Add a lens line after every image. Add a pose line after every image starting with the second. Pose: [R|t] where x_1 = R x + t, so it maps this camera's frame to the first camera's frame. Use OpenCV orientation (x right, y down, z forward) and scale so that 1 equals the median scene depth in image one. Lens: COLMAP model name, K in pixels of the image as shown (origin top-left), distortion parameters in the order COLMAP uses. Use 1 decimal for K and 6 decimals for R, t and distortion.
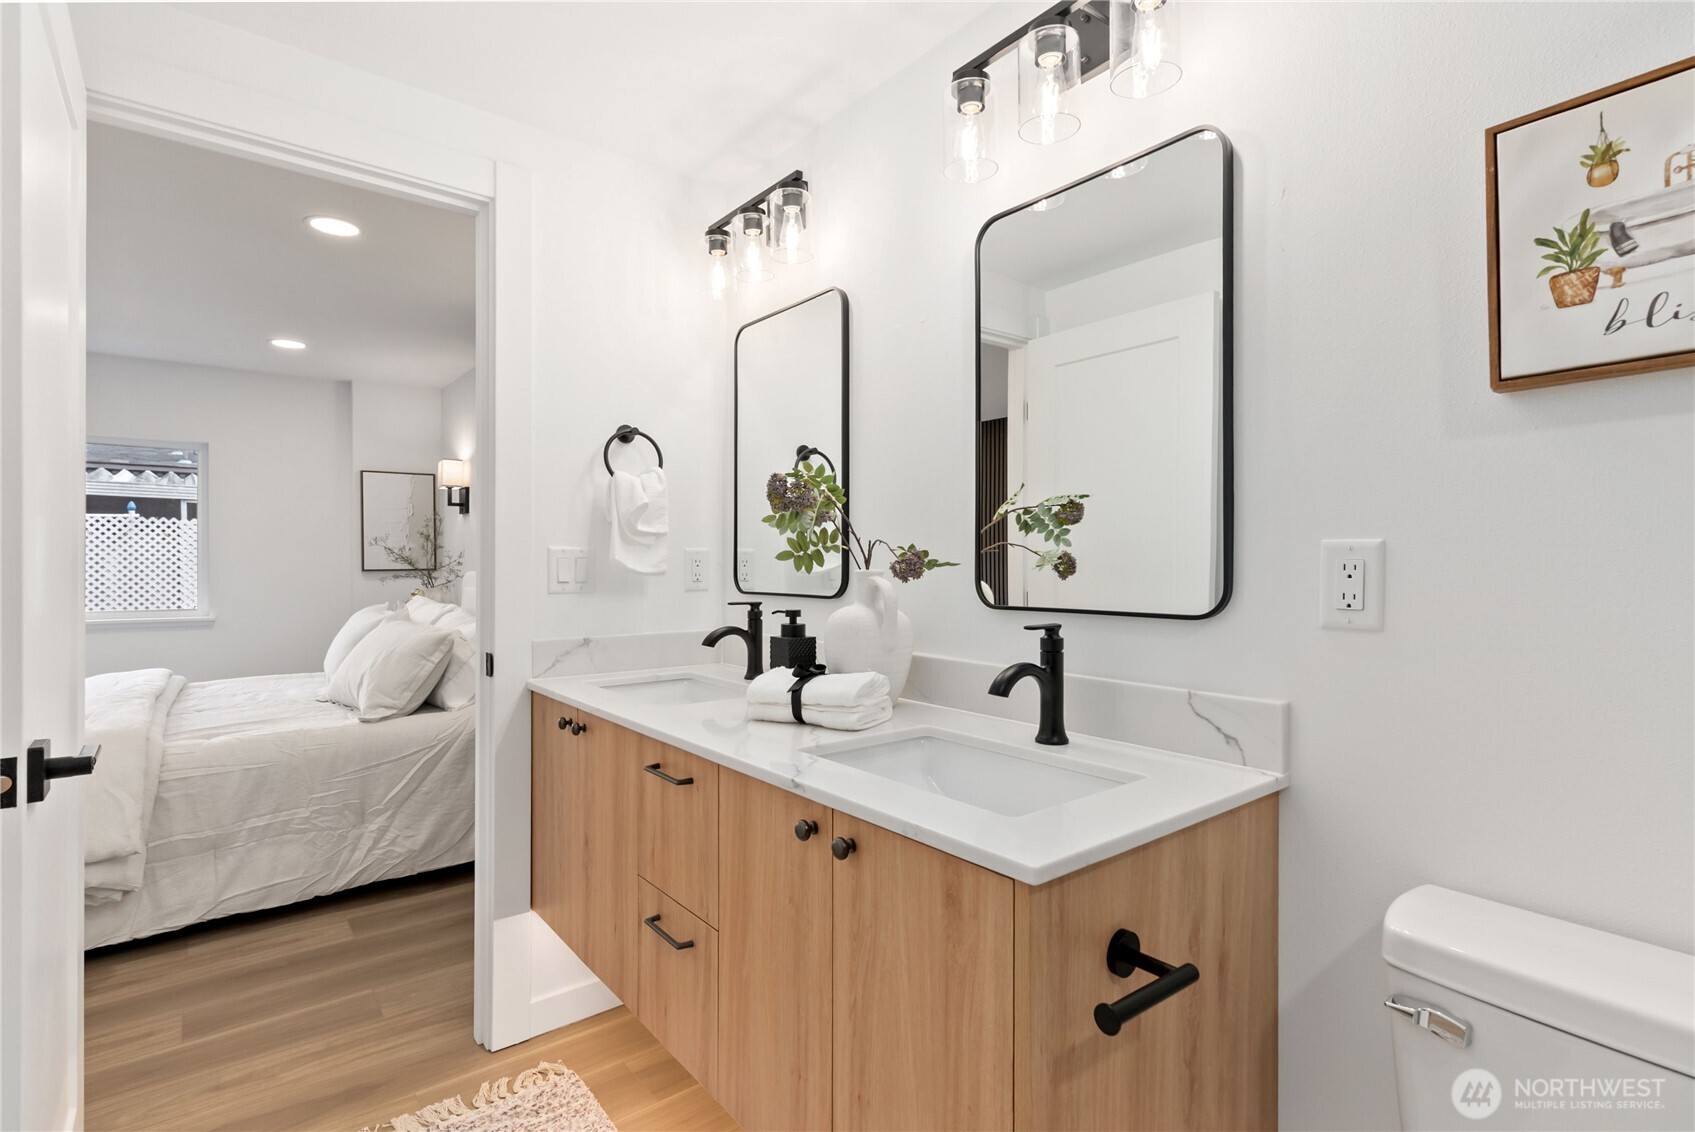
lens RADIAL K [[808.3, 0, 847.5], [0, 808.3, 566.0], [0, 0, 1]] dist [-0.001194, -0.000181]
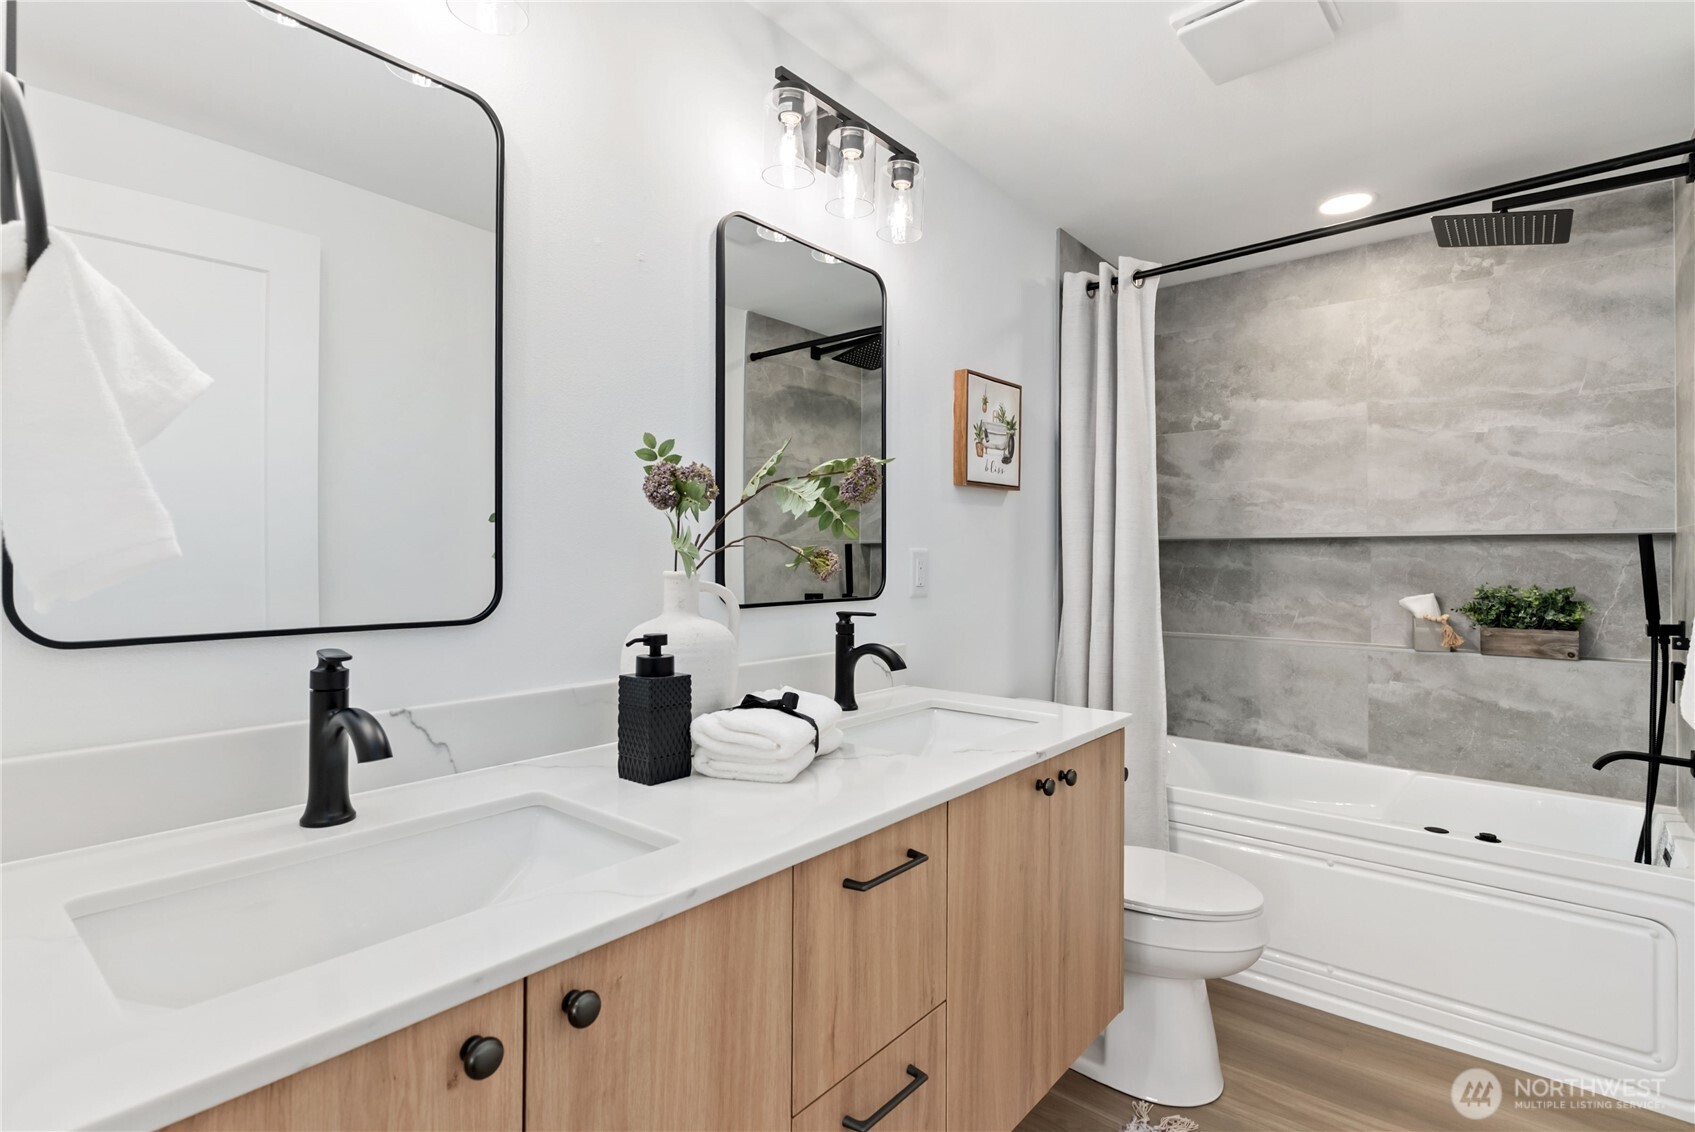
lens RADIAL K [[808.3, 0, 847.5], [0, 808.3, 566.0], [0, 0, 1]] dist [-0.001194, -0.000181]
pose [[-0.195247, -0.006270, 0.980734, -0.964922], [0.005090, 0.999960, 0.007406, -0.007684], [-0.980741, 0.006438, -0.195207, 1.263269]]
